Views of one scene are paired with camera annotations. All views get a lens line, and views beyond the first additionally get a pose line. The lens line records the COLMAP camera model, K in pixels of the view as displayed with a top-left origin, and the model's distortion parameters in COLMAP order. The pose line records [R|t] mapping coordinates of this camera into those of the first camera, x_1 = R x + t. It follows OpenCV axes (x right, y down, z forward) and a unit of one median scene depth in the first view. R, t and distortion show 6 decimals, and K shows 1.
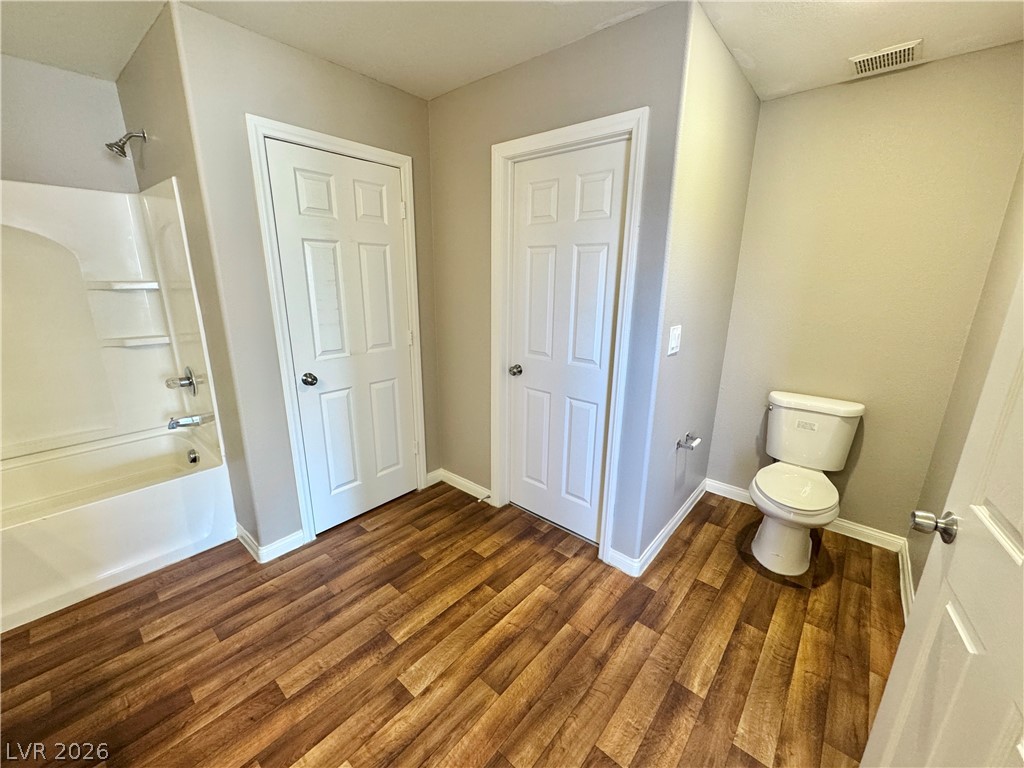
lens RADIAL K [[410.0, 0, 512.0], [0, 410.0, 384.0], [0, 0, 1]] dist [-0.002305, -0.000549]
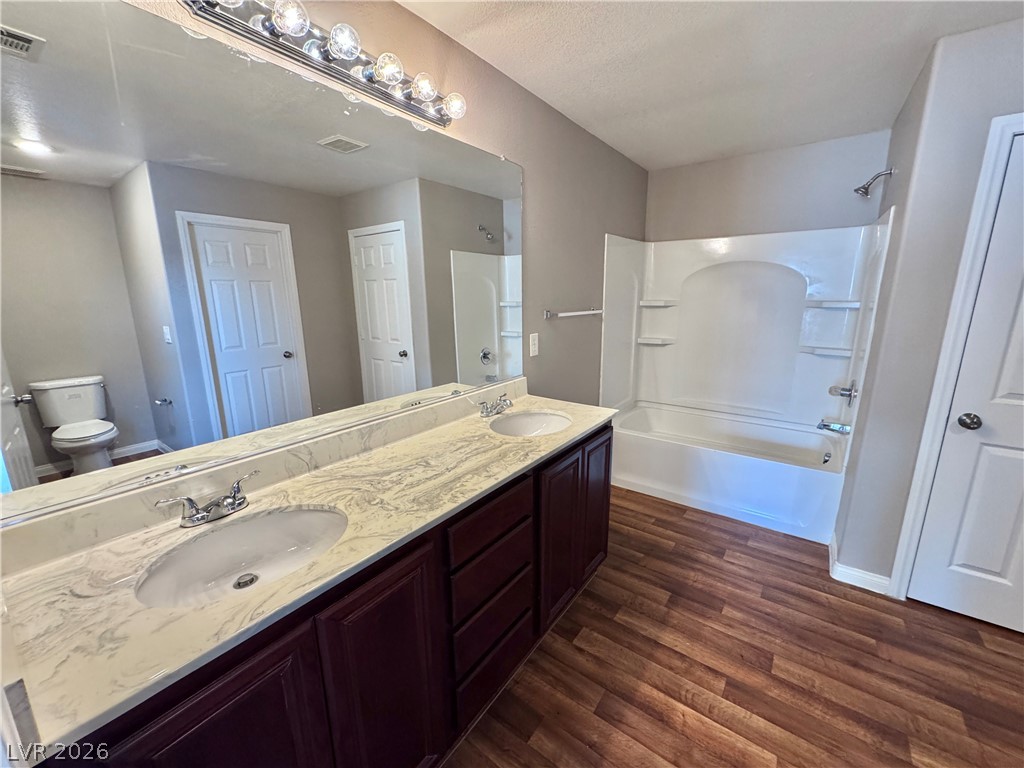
lens RADIAL K [[410.0, 0, 512.0], [0, 410.0, 384.0], [0, 0, 1]] dist [-0.002305, -0.000549]
pose [[0.072333, 0.203263, -0.976449, 0.258700], [-0.252511, 0.950850, 0.179229, 0.003408], [0.964887, 0.233600, 0.120104, 0.004212]]
